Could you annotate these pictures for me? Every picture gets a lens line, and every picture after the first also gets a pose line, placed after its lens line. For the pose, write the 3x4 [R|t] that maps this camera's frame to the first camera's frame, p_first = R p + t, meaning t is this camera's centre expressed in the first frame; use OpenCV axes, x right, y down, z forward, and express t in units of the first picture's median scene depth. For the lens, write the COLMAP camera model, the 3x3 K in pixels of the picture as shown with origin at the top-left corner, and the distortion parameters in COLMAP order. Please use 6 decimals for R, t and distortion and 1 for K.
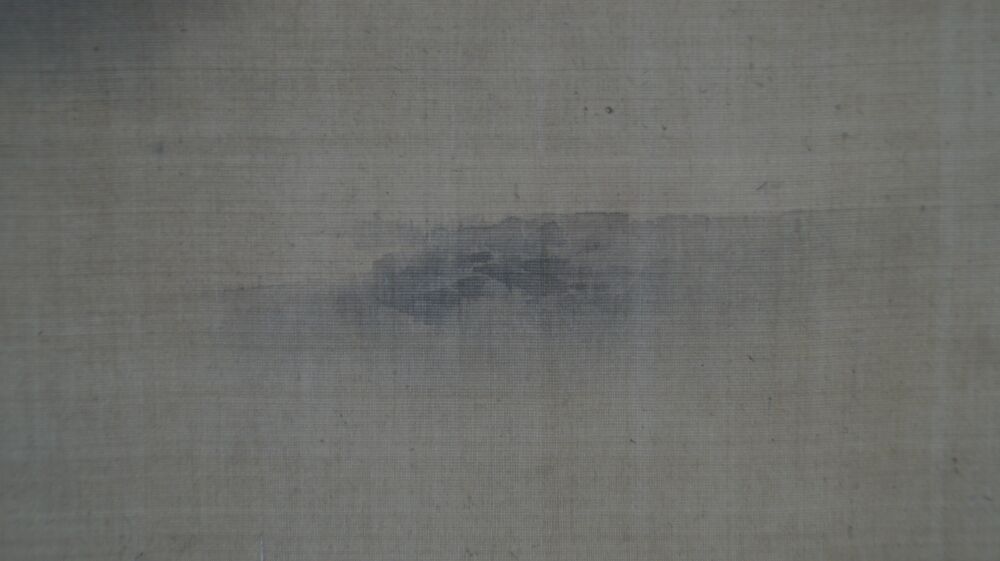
lens RADIAL K [[2126.2, 0, 493.3], [0, 2126.2, 273.8], [0, 0, 1]] dist [0.136539, 0.000000]
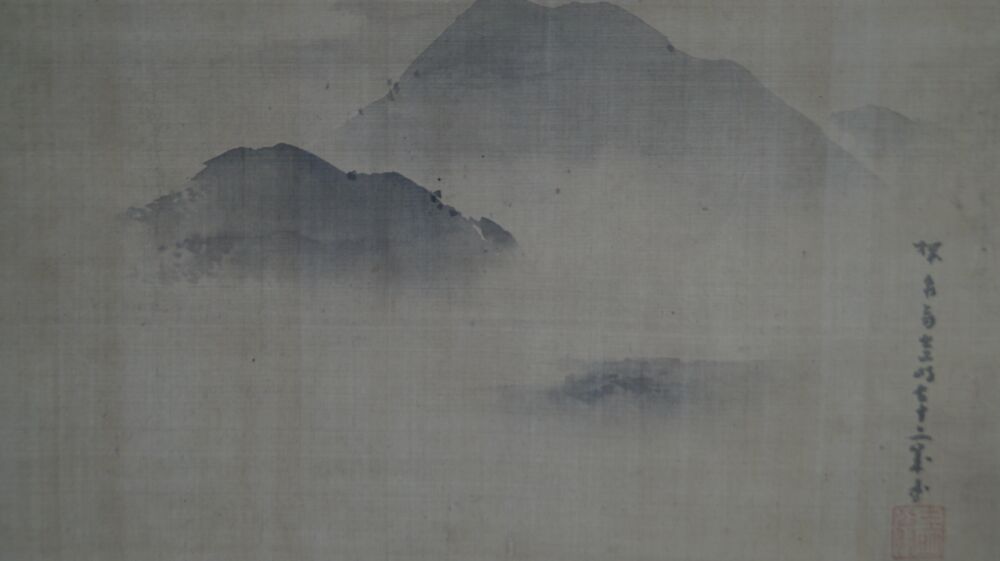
lens RADIAL K [[1482.4, 0, 484.8], [0, 1482.4, 271.1], [0, 0, 1]] dist [0.067912, 0.000000]
pose [[0.997391, 0.028839, -0.066181, -0.040379], [-0.030313, 0.999312, -0.021376, -0.080423], [0.065519, 0.023326, 0.997579, -0.566248]]
